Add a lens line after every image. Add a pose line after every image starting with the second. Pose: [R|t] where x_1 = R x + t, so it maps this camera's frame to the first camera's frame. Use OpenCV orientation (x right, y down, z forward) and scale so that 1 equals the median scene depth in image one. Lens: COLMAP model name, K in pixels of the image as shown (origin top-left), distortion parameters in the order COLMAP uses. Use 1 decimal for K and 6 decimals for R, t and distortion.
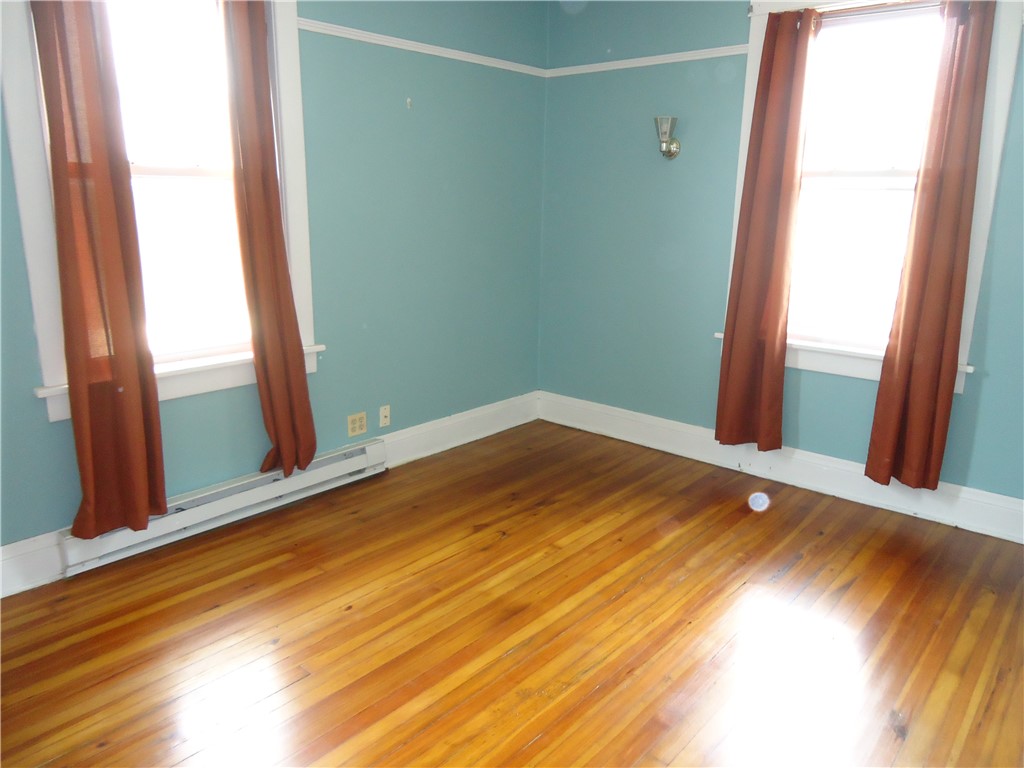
lens RADIAL K [[750.3, 0, 512.0], [0, 750.3, 384.0], [0, 0, 1]] dist [-0.003320, 0.000347]
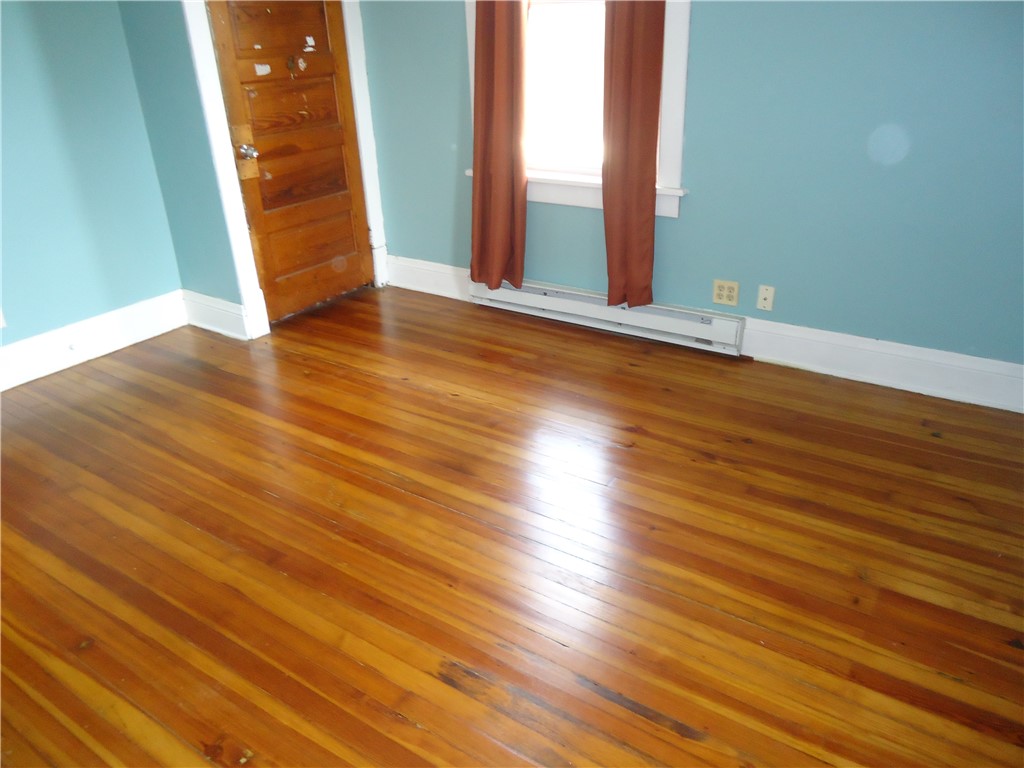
lens RADIAL K [[750.3, 0, 512.0], [0, 750.3, 384.0], [0, 0, 1]] dist [-0.003320, 0.000347]
pose [[0.114753, 0.418573, -0.900904, 0.630205], [-0.204228, 0.897464, 0.390961, -0.149464], [0.972174, 0.139126, 0.188471, 0.624112]]
